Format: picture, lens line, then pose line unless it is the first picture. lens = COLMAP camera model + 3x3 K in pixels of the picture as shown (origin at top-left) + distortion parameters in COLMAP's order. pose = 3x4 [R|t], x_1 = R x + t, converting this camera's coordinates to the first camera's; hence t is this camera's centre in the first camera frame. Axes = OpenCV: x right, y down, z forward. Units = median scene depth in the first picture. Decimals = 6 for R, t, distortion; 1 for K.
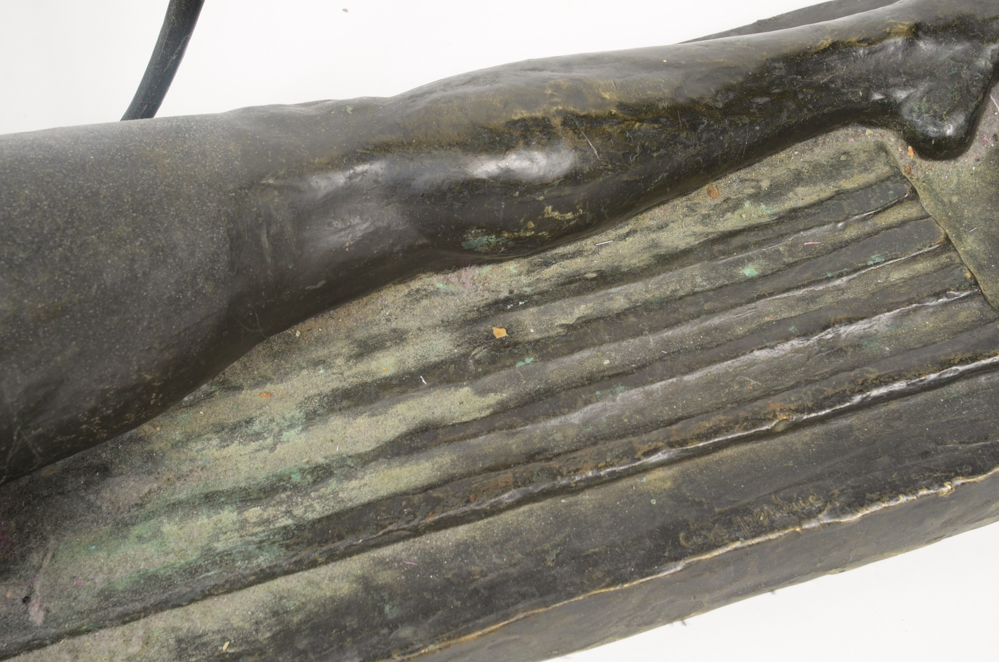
lens RADIAL K [[1423.6, 0, 499.5], [0, 1423.6, 331.0], [0, 0, 1]] dist [0.002548, 0.016138]
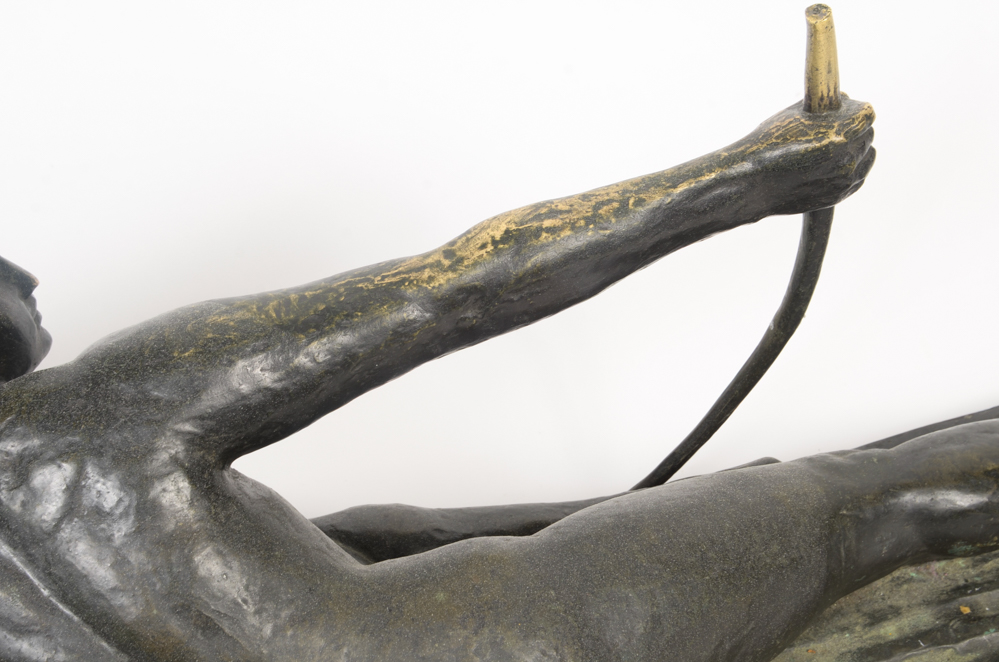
lens RADIAL K [[1423.6, 0, 499.5], [0, 1423.6, 331.0], [0, 0, 1]] dist [0.002548, 0.016138]
pose [[0.999878, 0.015606, -0.000236, -0.489280], [-0.015487, 0.990119, -0.139375, -0.072062], [-0.001942, 0.139361, 0.990240, -0.497585]]
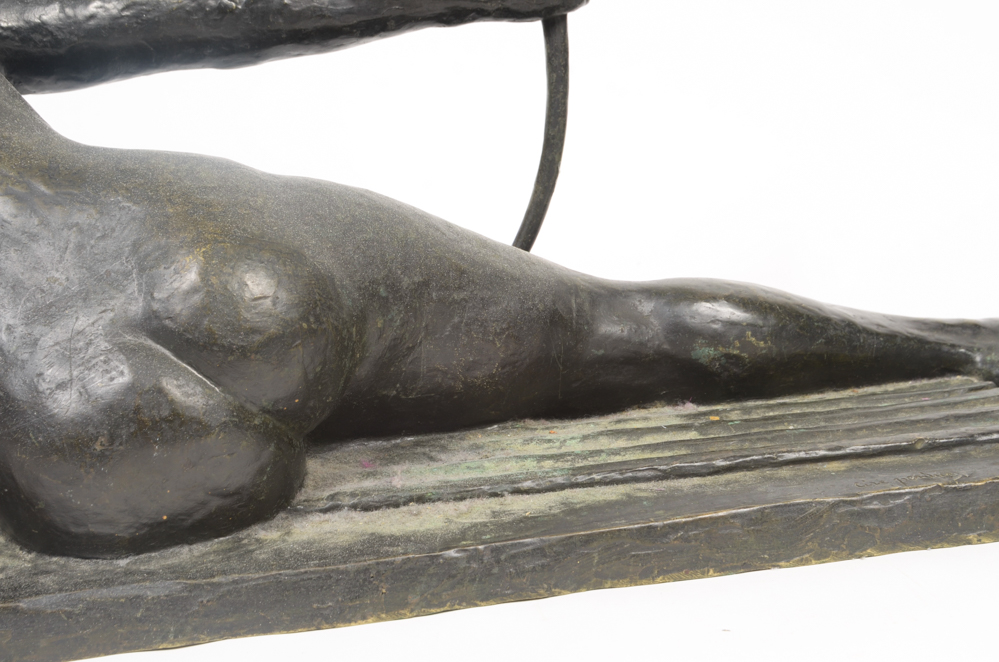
lens RADIAL K [[1423.6, 0, 499.5], [0, 1423.6, 331.0], [0, 0, 1]] dist [0.002548, 0.016138]
pose [[0.995934, 0.052435, -0.073251, -0.117810], [-0.088625, 0.716081, -0.692368, 0.971763], [0.016149, 0.696044, 0.717817, -0.107575]]
